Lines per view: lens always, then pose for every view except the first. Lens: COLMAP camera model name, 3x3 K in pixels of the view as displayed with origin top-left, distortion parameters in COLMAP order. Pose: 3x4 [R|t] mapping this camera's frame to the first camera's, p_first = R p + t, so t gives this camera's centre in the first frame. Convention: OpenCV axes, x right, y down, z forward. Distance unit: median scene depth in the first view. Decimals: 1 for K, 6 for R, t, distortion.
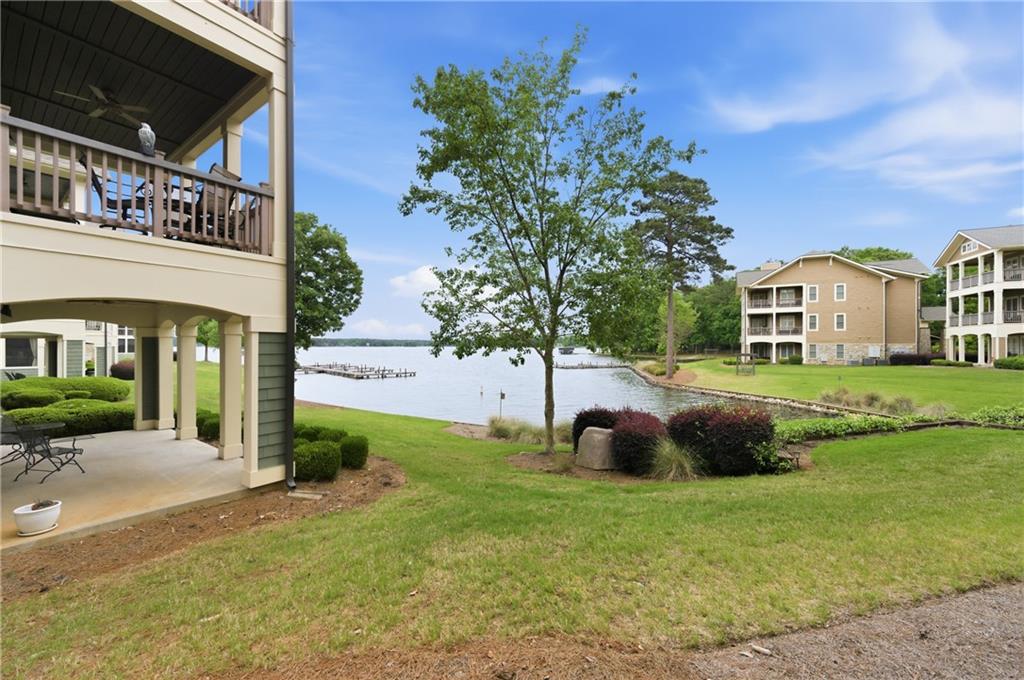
lens RADIAL K [[417.3, 0, 501.6], [0, 417.3, 340.2], [0, 0, 1]] dist [0.001311, -0.000506]
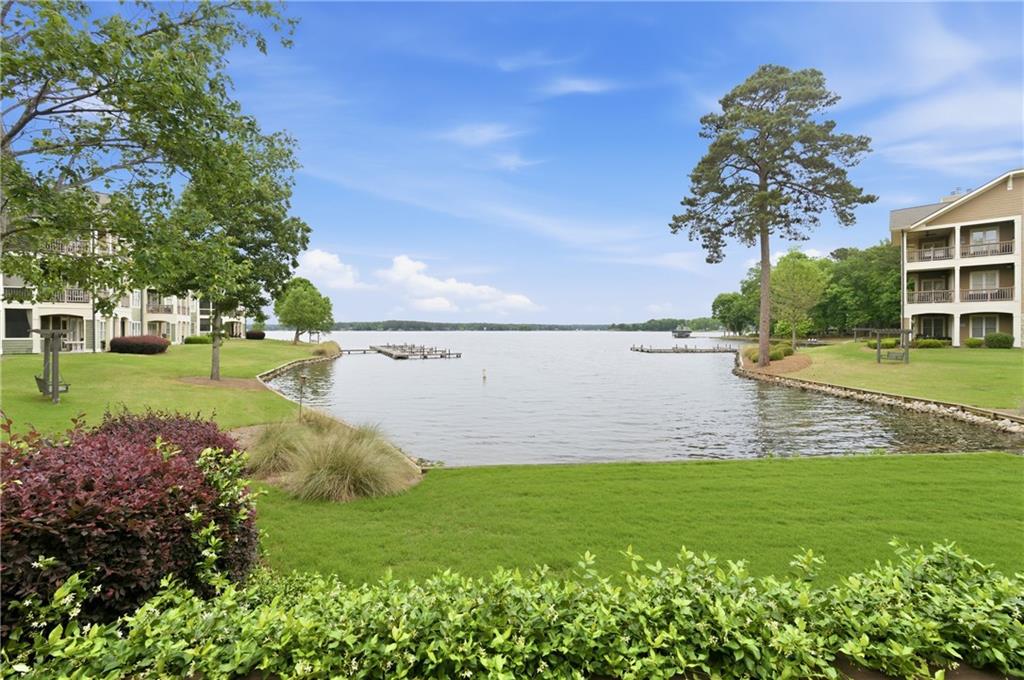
lens RADIAL K [[417.3, 0, 506.0], [0, 417.3, 330.6], [0, 0, 1]] dist [0.001311, -0.000506]
pose [[0.955660, 0.000468, -0.294473, 0.190963], [0.002977, 0.999932, 0.011251, 0.022039], [0.294458, -0.011628, 0.955594, 0.202319]]
